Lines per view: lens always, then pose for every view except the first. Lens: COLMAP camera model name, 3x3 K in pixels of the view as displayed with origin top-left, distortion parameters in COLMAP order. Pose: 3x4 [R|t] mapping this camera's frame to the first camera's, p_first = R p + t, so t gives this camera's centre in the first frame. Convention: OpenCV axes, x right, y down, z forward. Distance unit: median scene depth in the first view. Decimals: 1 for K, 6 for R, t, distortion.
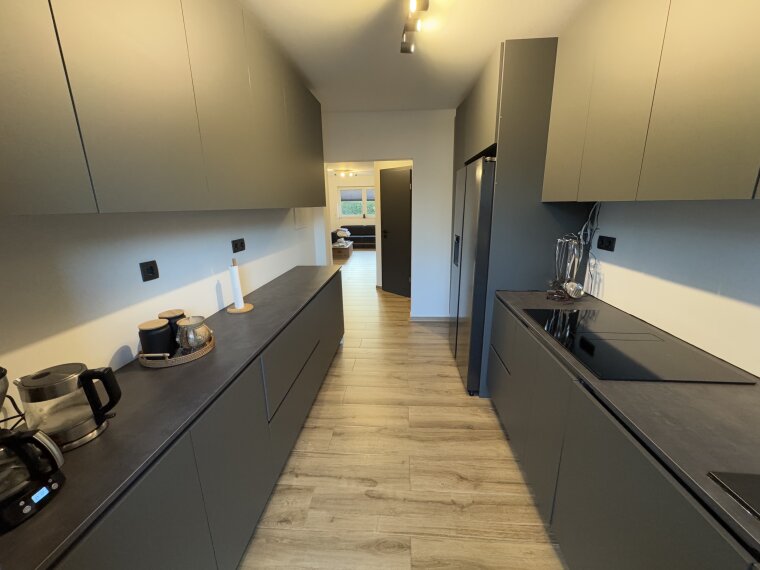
lens RADIAL K [[303.0, 0, 383.3], [0, 303.0, 289.5], [0, 0, 1]] dist [-0.002348, -0.000051]
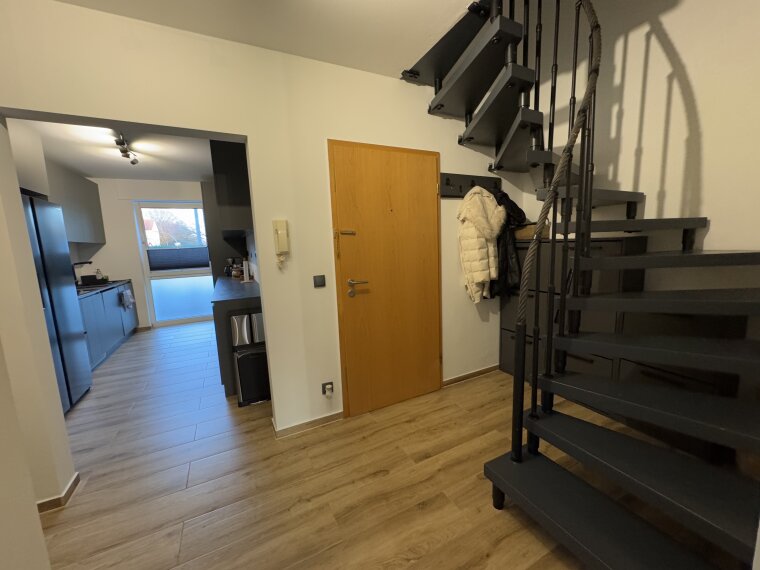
lens RADIAL K [[303.0, 0, 379.5], [0, 303.0, 284.7], [0, 0, 1]] dist [-0.002348, -0.000051]
pose [[-0.857965, 0.122522, -0.498883, -0.202033], [-0.083575, 0.924912, 0.370880, -0.730801], [0.506864, 0.359897, -0.783303, 2.948807]]
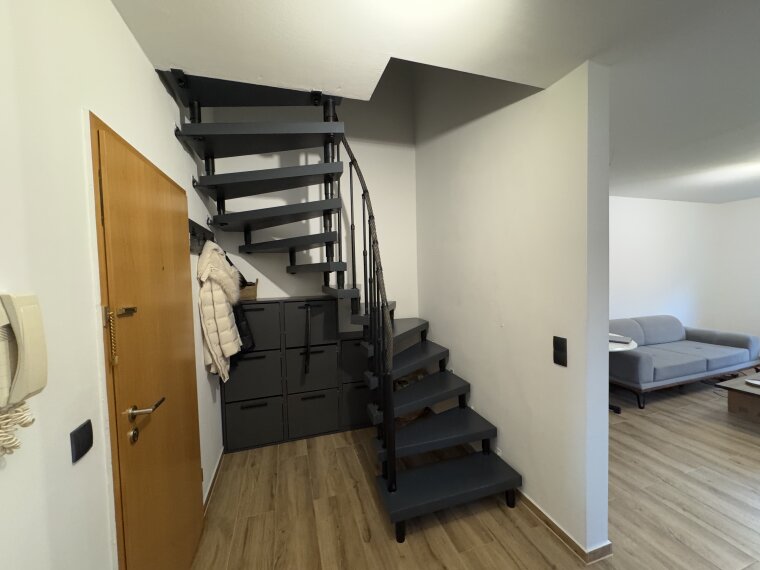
lens RADIAL K [[303.0, 0, 384.7], [0, 303.0, 283.2], [0, 0, 1]] dist [-0.002348, -0.000051]
pose [[0.372444, 0.042722, -0.927071, -0.012420], [-0.234213, 0.970932, -0.049350, -0.617738], [0.898014, 0.235512, 0.371624, 2.162811]]
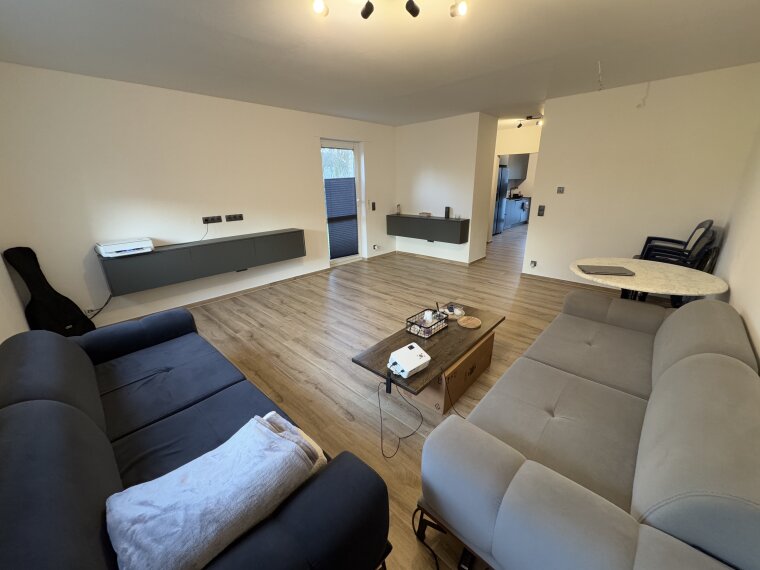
lens RADIAL K [[303.0, 0, 380.0], [0, 303.0, 285.5], [0, 0, 1]] dist [-0.002348, -0.000051]
pose [[-0.768981, -0.179865, 0.613447, -1.164303], [0.200698, 0.843160, 0.498801, -1.511427], [-0.606950, 0.506686, -0.612275, 5.464370]]
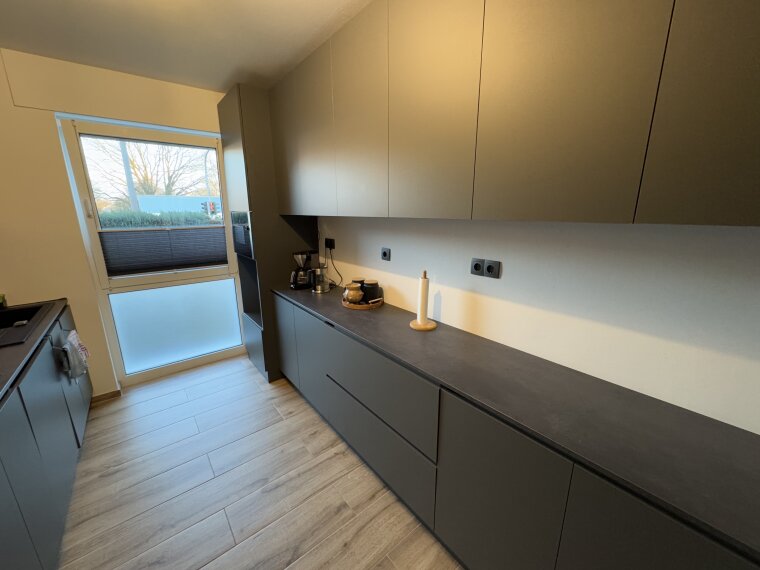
lens RADIAL K [[303.0, 0, 384.5], [0, 303.0, 286.7], [0, 0, 1]] dist [-0.002348, -0.000051]
pose [[-0.730740, 0.185602, -0.656941, 0.180360], [-0.167704, 0.884033, 0.436305, -0.393358], [0.661736, 0.428997, -0.614871, 1.353924]]
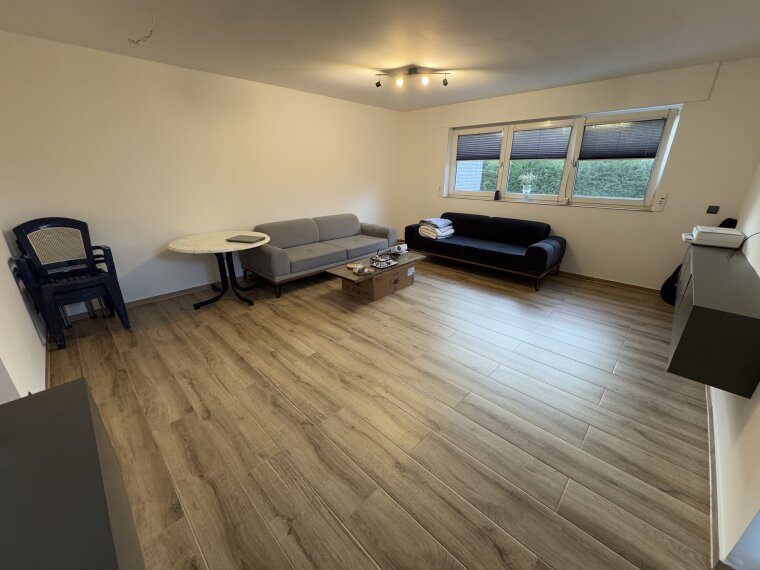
lens RADIAL K [[303.0, 0, 379.7], [0, 303.0, 283.5], [0, 0, 1]] dist [-0.002348, -0.000051]
pose [[0.764864, 0.238873, -0.598267, 0.611595], [-0.186231, 0.971046, 0.149624, -0.852564], [0.616686, -0.003026, 0.787204, 3.088533]]
